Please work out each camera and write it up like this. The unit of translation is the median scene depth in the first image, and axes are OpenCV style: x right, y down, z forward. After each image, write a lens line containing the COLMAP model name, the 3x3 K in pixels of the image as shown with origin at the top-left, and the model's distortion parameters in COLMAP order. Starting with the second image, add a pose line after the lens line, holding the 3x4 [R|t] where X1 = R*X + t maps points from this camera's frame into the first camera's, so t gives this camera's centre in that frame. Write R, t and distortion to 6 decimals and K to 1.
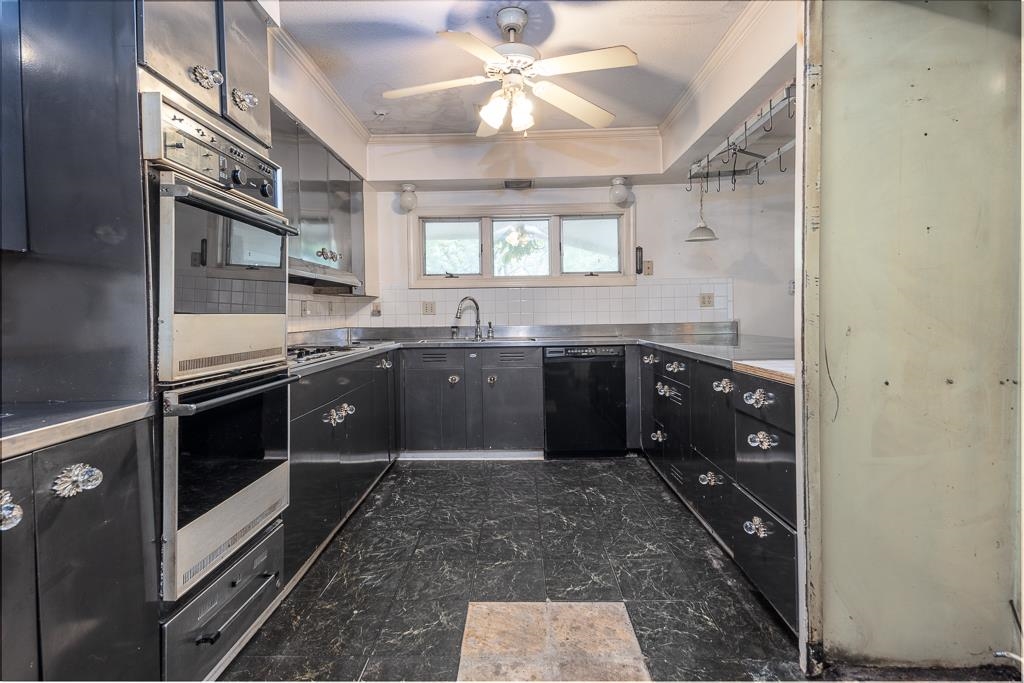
lens RADIAL K [[493.7, 0, 497.7], [0, 493.7, 322.1], [0, 0, 1]] dist [0.053342, -0.020741]
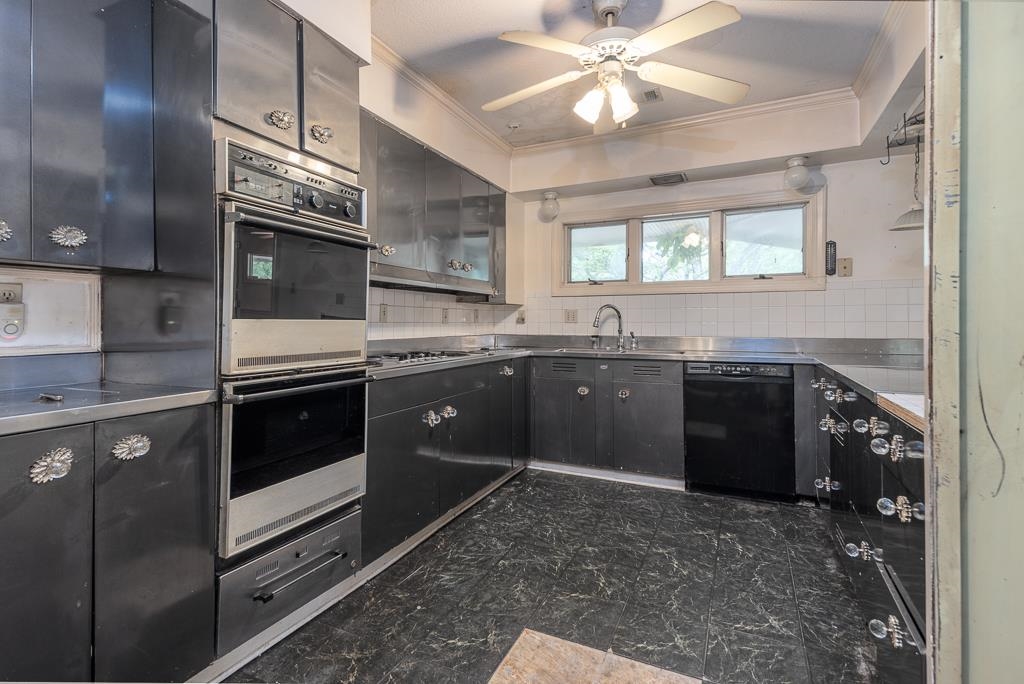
lens RADIAL K [[493.7, 0, 497.7], [0, 493.7, 322.6], [0, 0, 1]] dist [0.053342, -0.020741]
pose [[0.911787, 0.014259, -0.410415, 0.222000], [-0.020503, 0.999731, -0.010817, -0.004064], [0.410150, 0.018278, 0.911835, 0.085669]]
